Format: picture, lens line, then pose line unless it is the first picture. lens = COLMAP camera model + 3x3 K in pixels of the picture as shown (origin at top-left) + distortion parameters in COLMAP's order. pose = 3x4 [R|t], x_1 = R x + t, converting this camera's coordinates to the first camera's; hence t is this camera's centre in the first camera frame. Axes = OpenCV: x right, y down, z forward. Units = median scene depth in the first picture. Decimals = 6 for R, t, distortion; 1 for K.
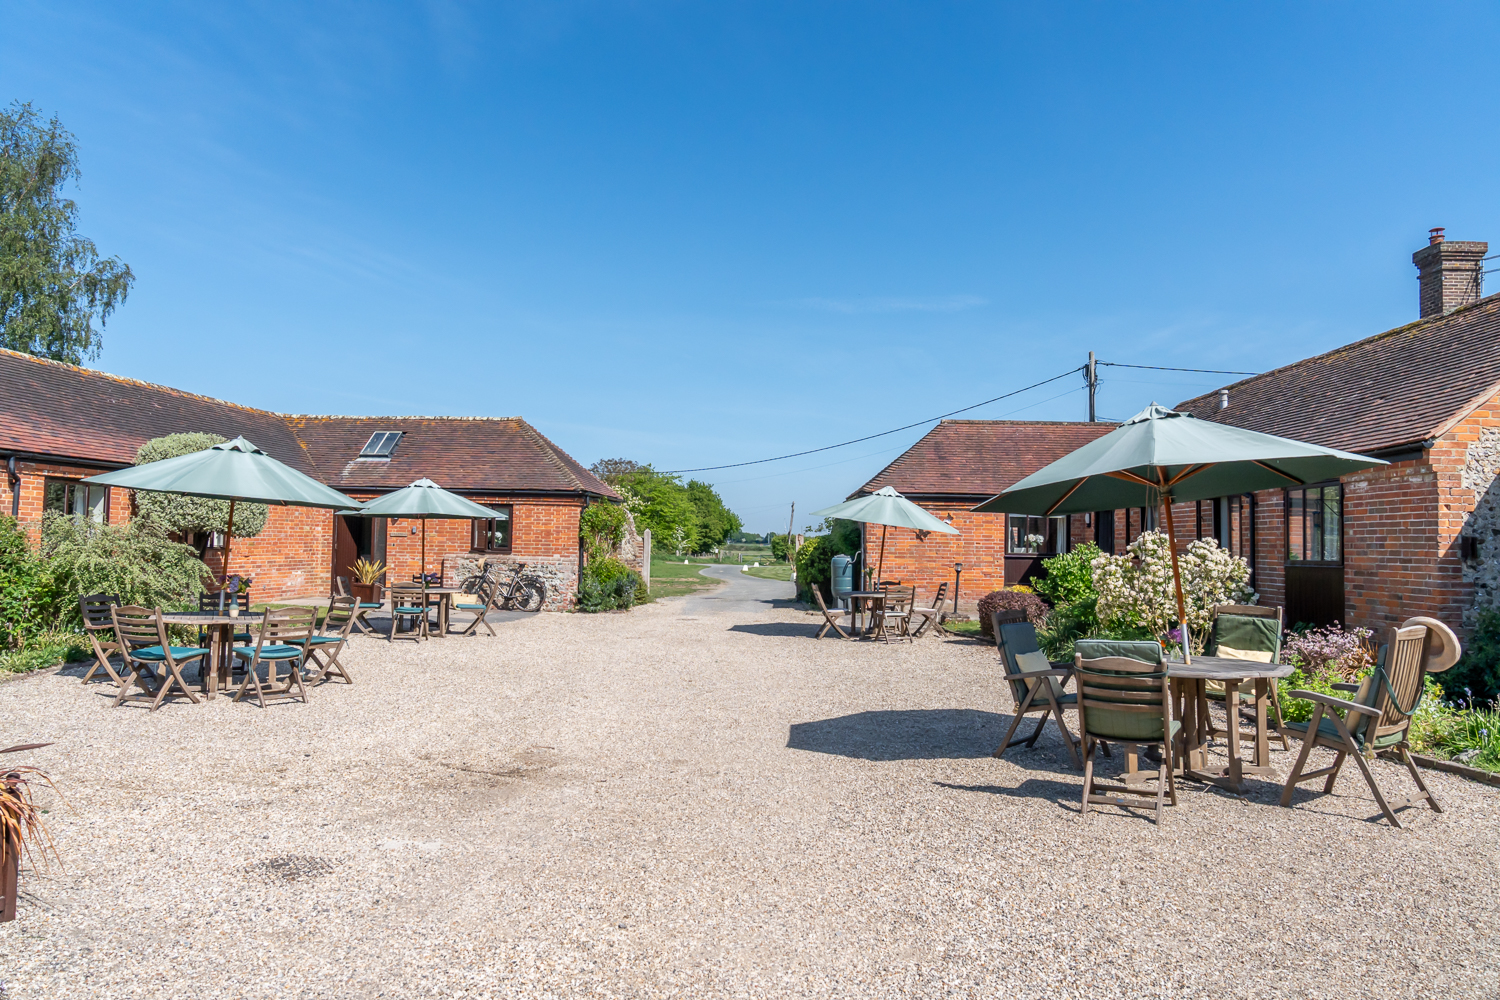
lens RADIAL K [[1042.9, 0, 753.4], [0, 1042.9, 501.4], [0, 0, 1]] dist [-0.004687, 0.002053]
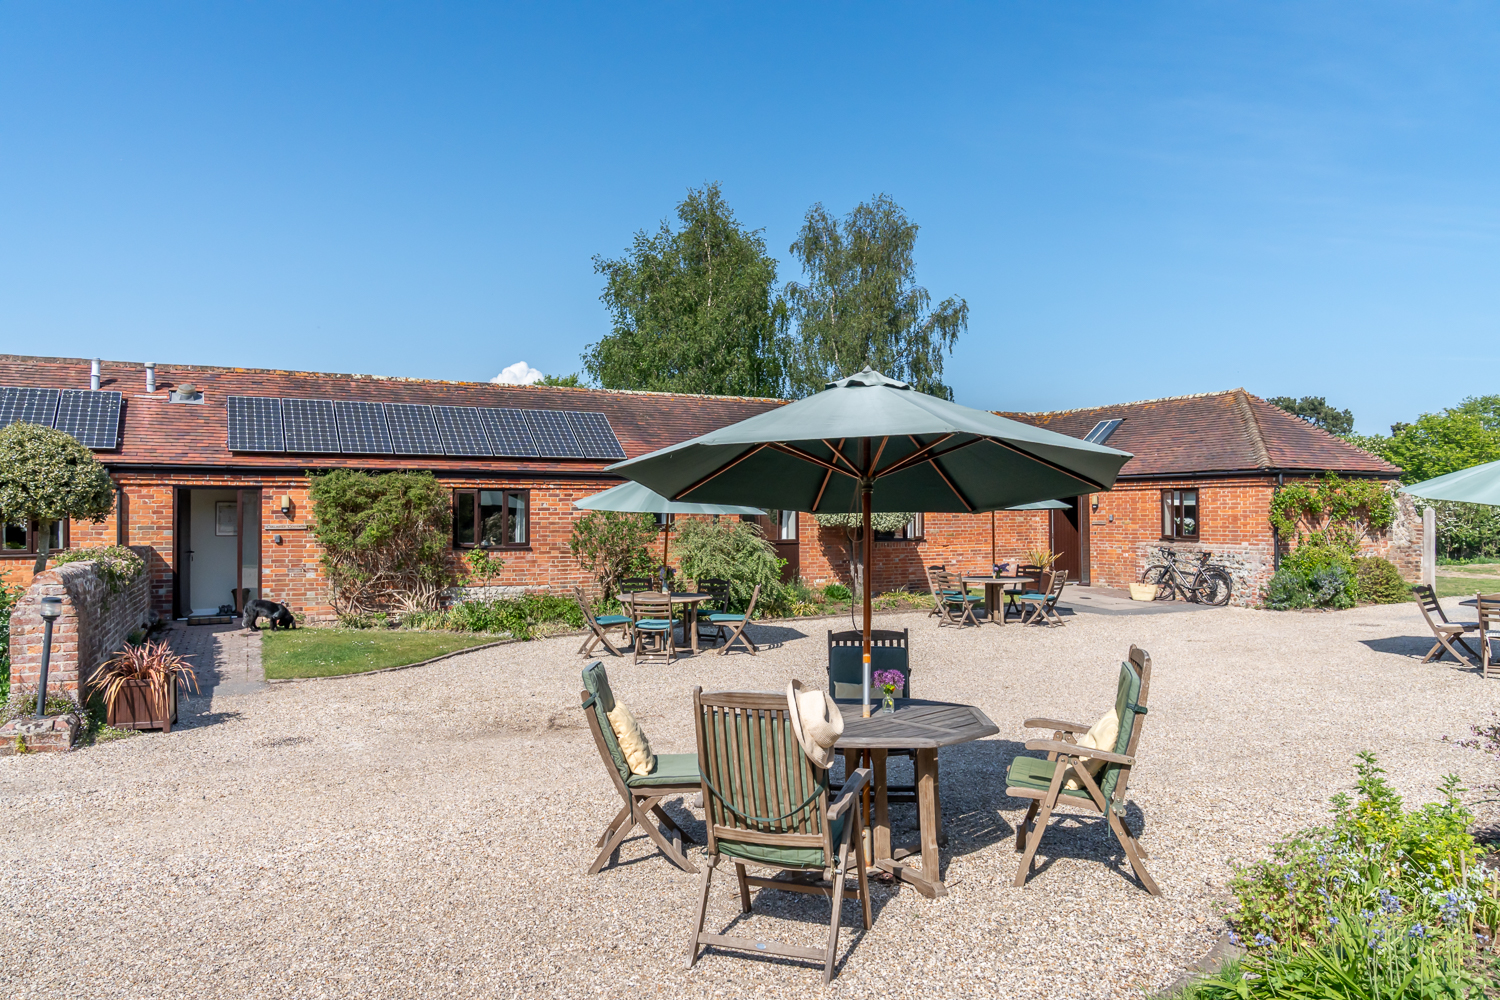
lens RADIAL K [[1042.9, 0, 755.2], [0, 1042.9, 501.7], [0, 0, 1]] dist [-0.004687, 0.002053]
pose [[0.537976, -0.034716, -0.842245, 0.332642], [0.052568, 0.998589, -0.007584, 0.001491], [0.841319, -0.040195, 0.539042, 0.176275]]
